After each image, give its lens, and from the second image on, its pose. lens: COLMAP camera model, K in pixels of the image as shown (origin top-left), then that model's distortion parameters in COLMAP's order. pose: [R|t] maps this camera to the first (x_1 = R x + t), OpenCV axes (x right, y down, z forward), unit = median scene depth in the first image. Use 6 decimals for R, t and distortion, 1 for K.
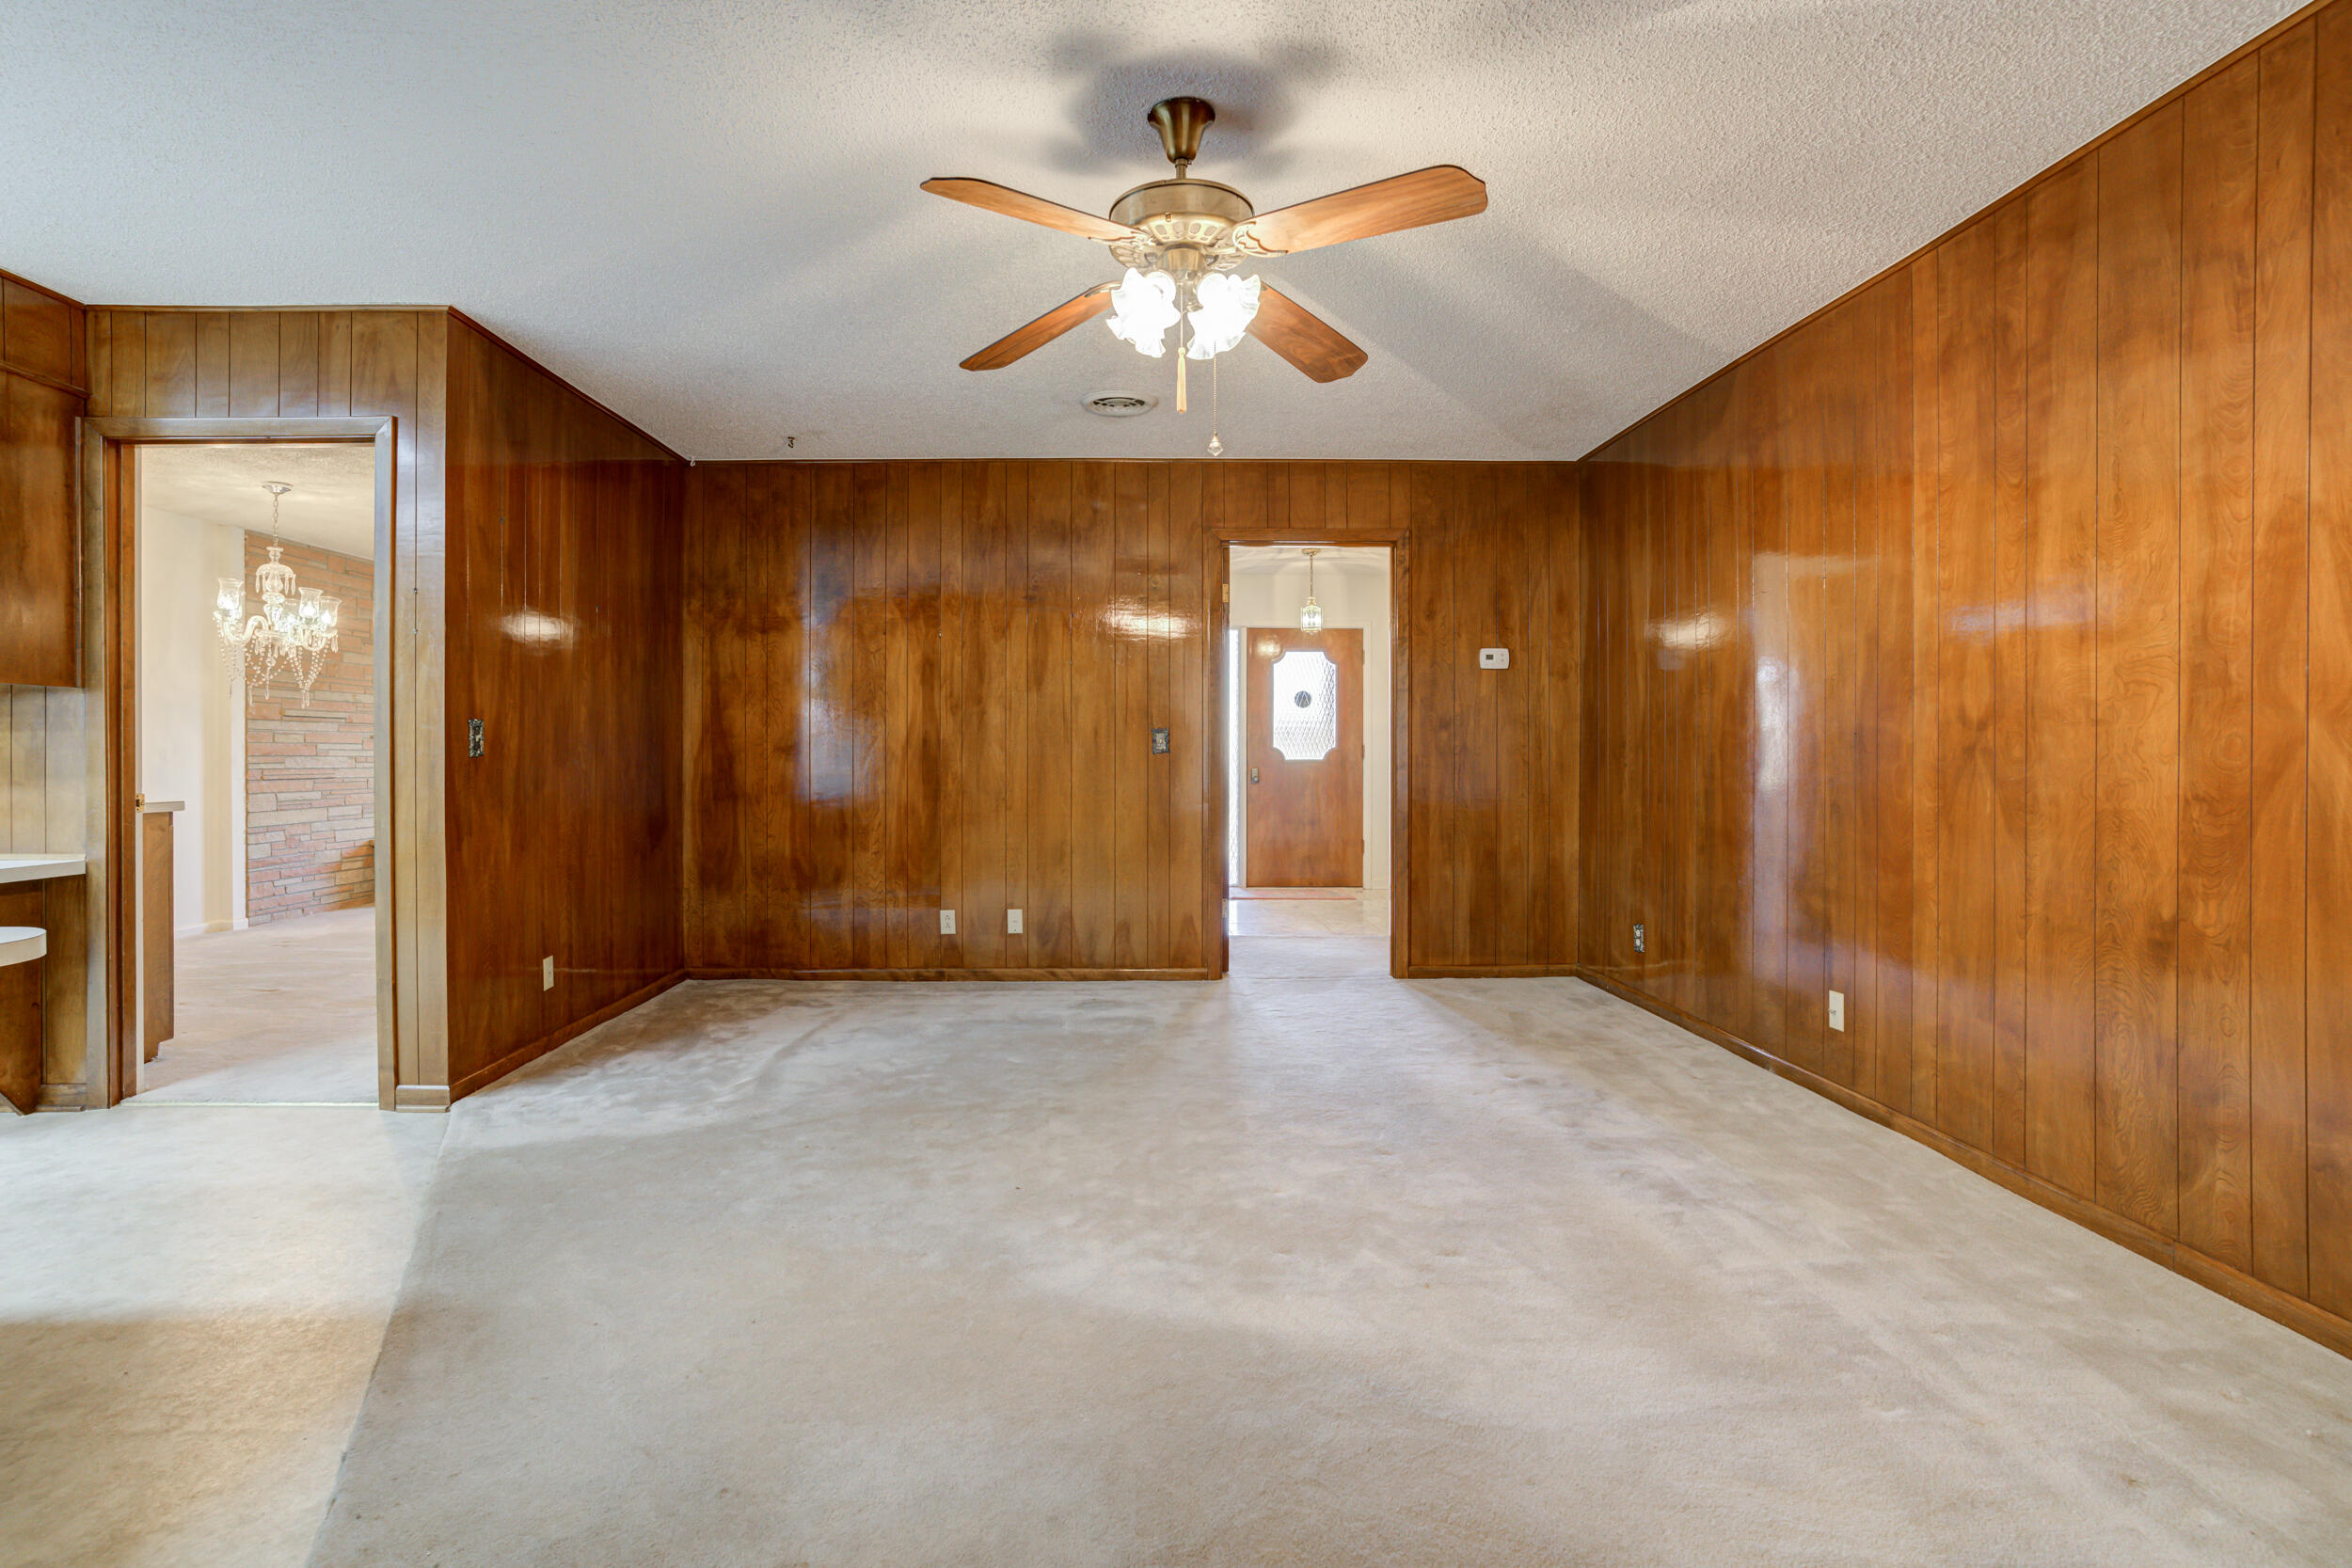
lens RADIAL K [[1127.9, 0, 1171.6], [0, 1127.9, 744.4], [0, 0, 1]] dist [-0.000781, 0.000174]
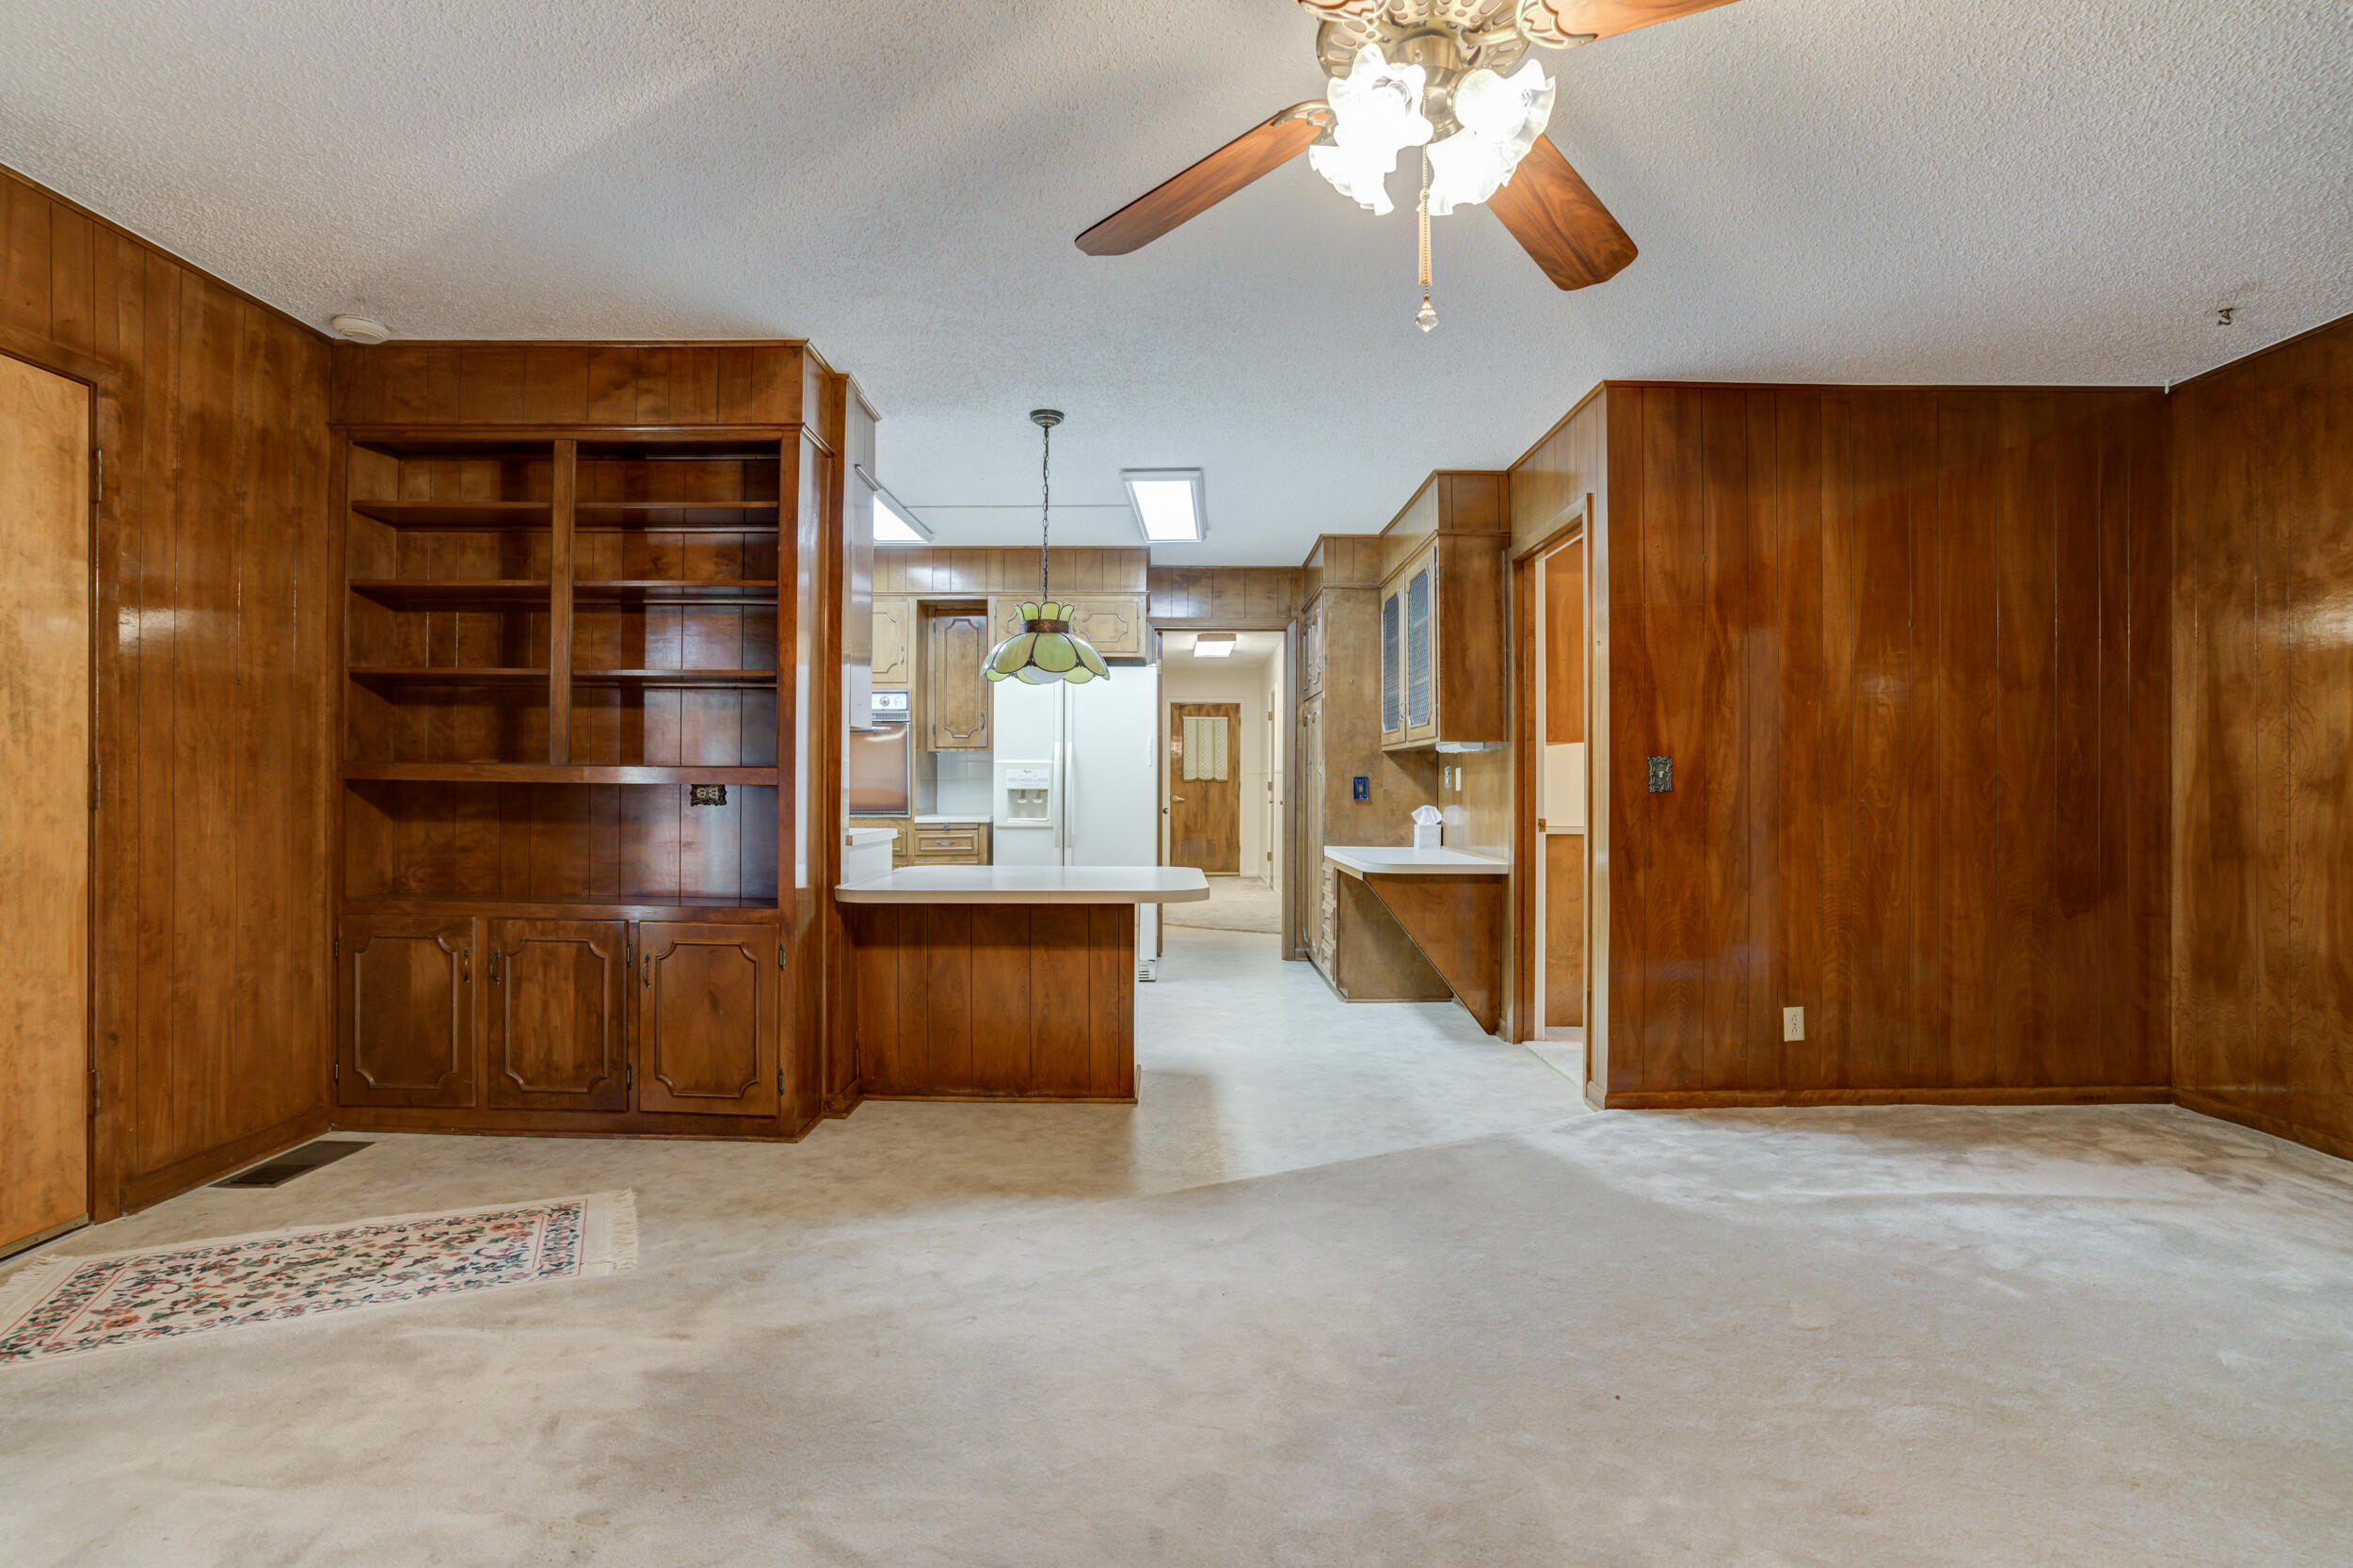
lens RADIAL K [[1156.0, 0, 1170.8], [0, 1156.0, 783.6], [0, 0, 1]] dist [-0.072334, 0.038546]
pose [[-0.001623, -0.001137, -0.999998, 0.386638], [0.004076, 0.999991, -0.001143, 0.001734], [0.999990, -0.004078, -0.001618, 0.479015]]
